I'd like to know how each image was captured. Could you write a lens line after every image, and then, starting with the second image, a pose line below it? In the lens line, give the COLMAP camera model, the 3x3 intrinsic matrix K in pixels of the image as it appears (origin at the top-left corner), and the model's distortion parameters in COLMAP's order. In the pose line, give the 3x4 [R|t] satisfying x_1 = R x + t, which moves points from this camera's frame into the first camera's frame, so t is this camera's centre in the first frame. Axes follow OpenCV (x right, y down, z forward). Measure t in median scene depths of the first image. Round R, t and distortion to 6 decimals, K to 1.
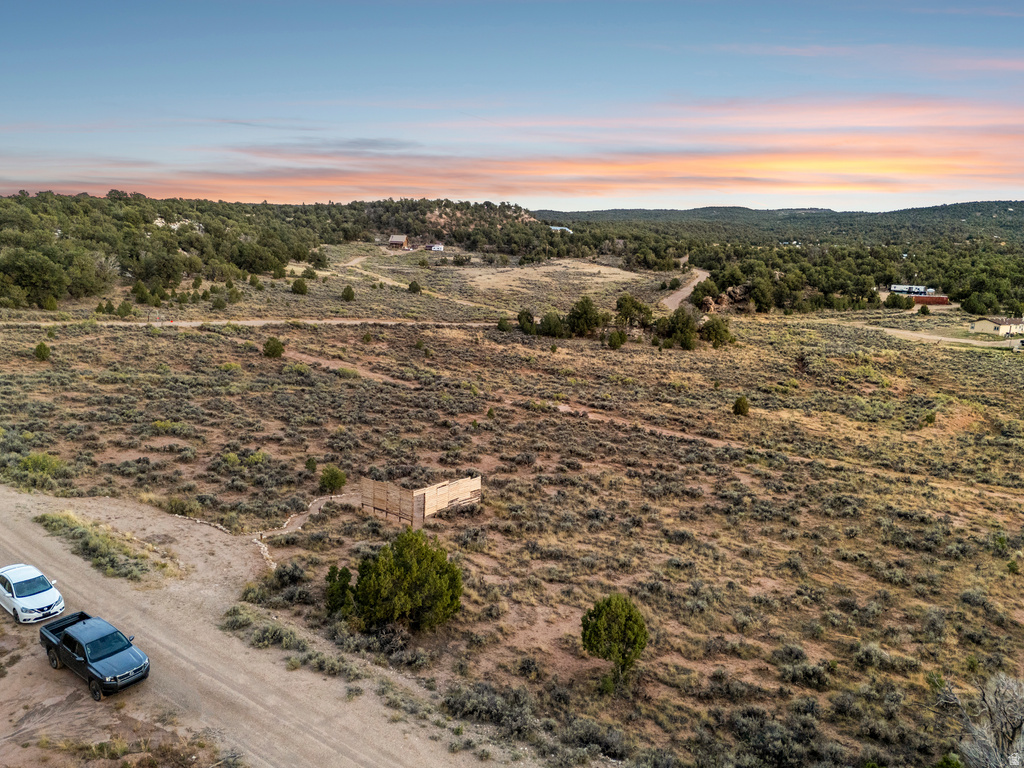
lens RADIAL K [[750.9, 0, 503.8], [0, 750.9, 382.2], [0, 0, 1]] dist [0.031489, -0.018007]
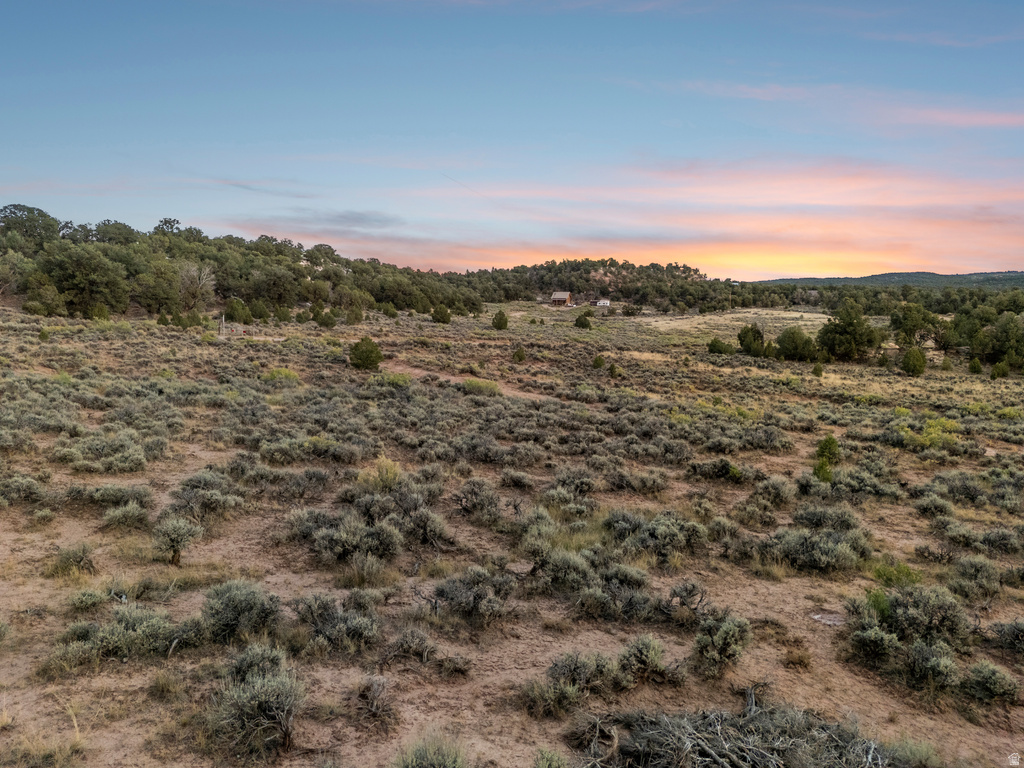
lens RADIAL K [[750.9, 0, 511.9], [0, 750.9, 386.0], [0, 0, 1]] dist [0.031489, -0.018007]
pose [[0.979754, -0.002649, -0.200186, -0.020601], [-0.015530, 0.995894, -0.089184, 0.009836], [0.199601, 0.090487, 0.975690, 0.131134]]
